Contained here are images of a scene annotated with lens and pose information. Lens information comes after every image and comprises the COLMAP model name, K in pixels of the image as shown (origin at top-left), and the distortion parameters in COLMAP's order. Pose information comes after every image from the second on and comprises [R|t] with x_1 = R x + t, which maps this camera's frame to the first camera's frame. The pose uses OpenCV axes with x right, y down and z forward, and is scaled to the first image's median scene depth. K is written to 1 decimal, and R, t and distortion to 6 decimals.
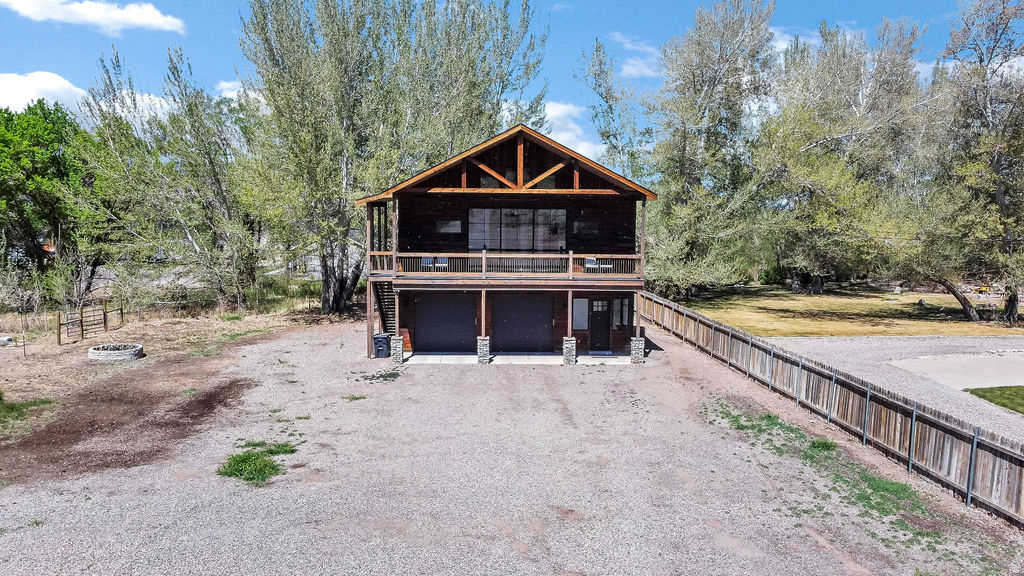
lens RADIAL K [[807.5, 0, 512.0], [0, 807.5, 288.0], [0, 0, 1]] dist [0.000349, -0.001024]
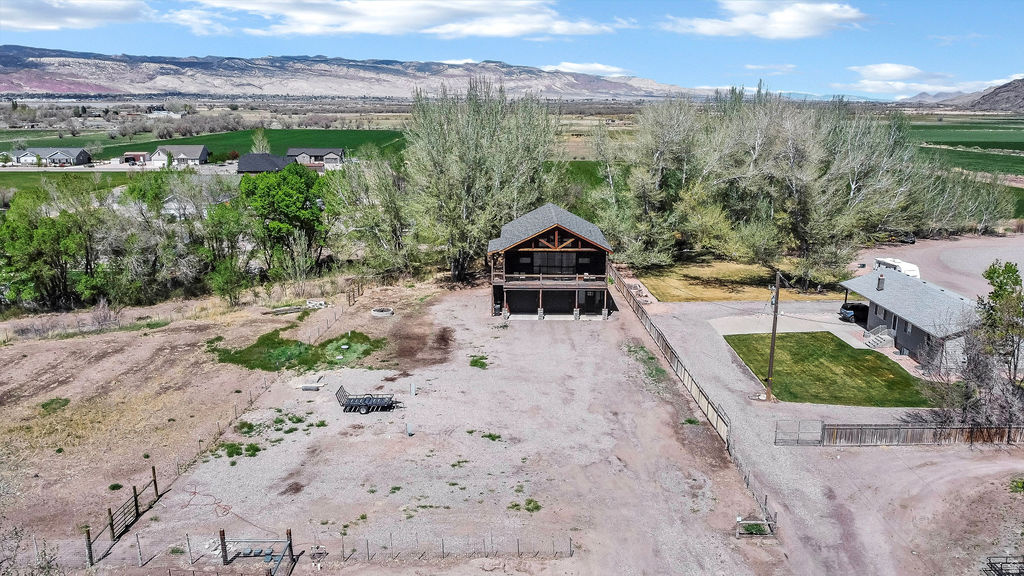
lens RADIAL K [[776.4, 0, 512.0], [0, 776.4, 288.0], [0, 0, 1]] dist [0.001315, -0.000204]
pose [[0.999373, 0.002269, -0.035337, -0.039639], [0.002674, 0.990256, 0.139232, -0.326523], [0.035308, -0.139239, 0.989629, -1.300474]]
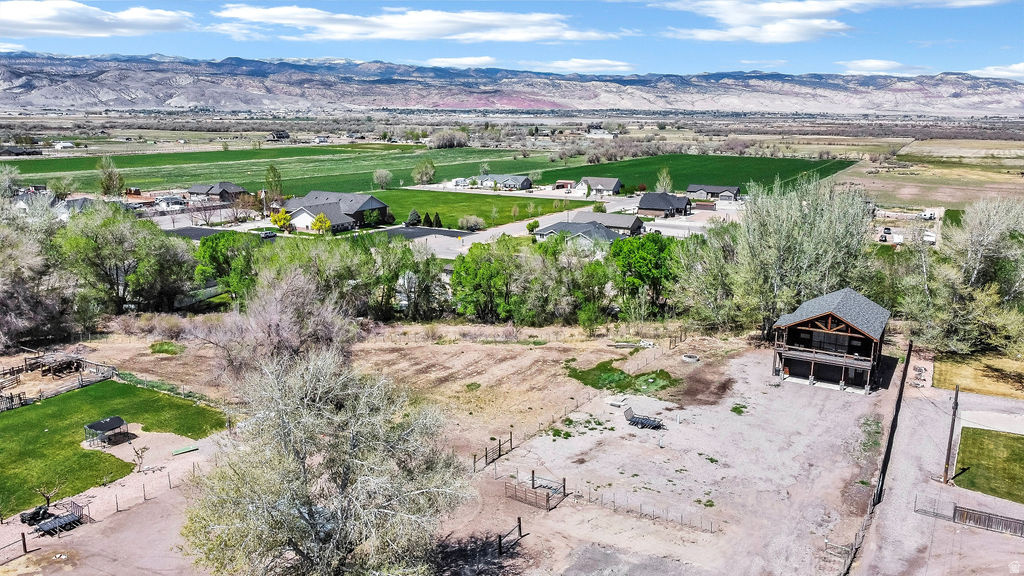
lens RADIAL K [[776.4, 0, 512.0], [0, 776.4, 288.0], [0, 0, 1]] dist [0.001315, -0.000204]
pose [[0.846202, 0.115936, -0.520097, 0.491433], [-0.052866, 0.989495, 0.134556, -0.601667], [0.530233, -0.086366, 0.843441, -2.028914]]
